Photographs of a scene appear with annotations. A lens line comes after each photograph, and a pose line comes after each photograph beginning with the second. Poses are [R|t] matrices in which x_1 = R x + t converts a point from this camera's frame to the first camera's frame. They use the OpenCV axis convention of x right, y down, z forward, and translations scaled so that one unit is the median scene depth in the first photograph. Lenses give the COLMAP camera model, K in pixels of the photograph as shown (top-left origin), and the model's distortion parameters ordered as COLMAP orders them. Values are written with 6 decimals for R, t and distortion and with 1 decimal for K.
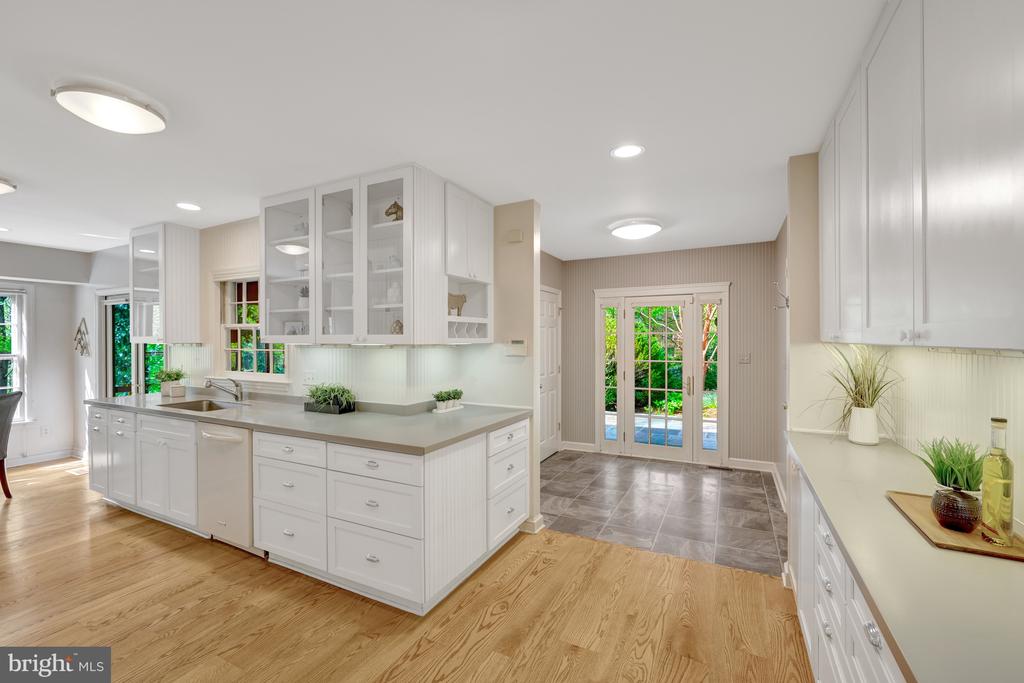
lens RADIAL K [[435.7, 0, 512.0], [0, 435.7, 341.5], [0, 0, 1]] dist [0.000676, -0.000819]
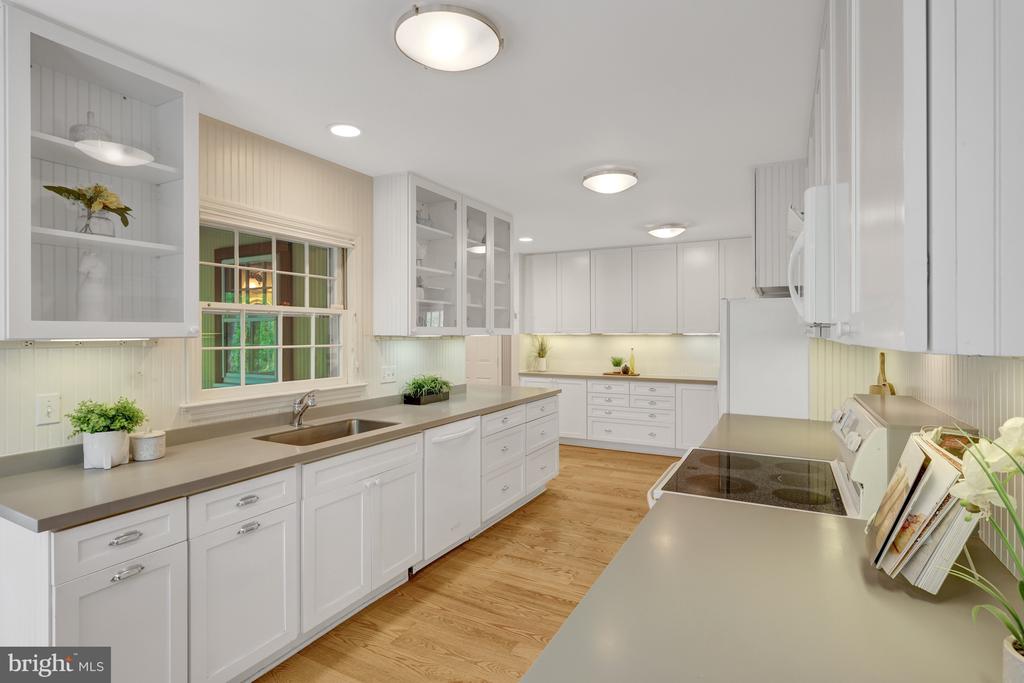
lens RADIAL K [[508.7, 0, 512.2], [0, 508.7, 329.5], [0, 0, 1]] dist [-0.002023, -0.000473]
pose [[0.025395, 0.002348, 0.999675, -1.777082], [0.002112, 0.999995, -0.002403, -0.004931], [-0.999675, 0.002172, 0.025390, 0.856983]]
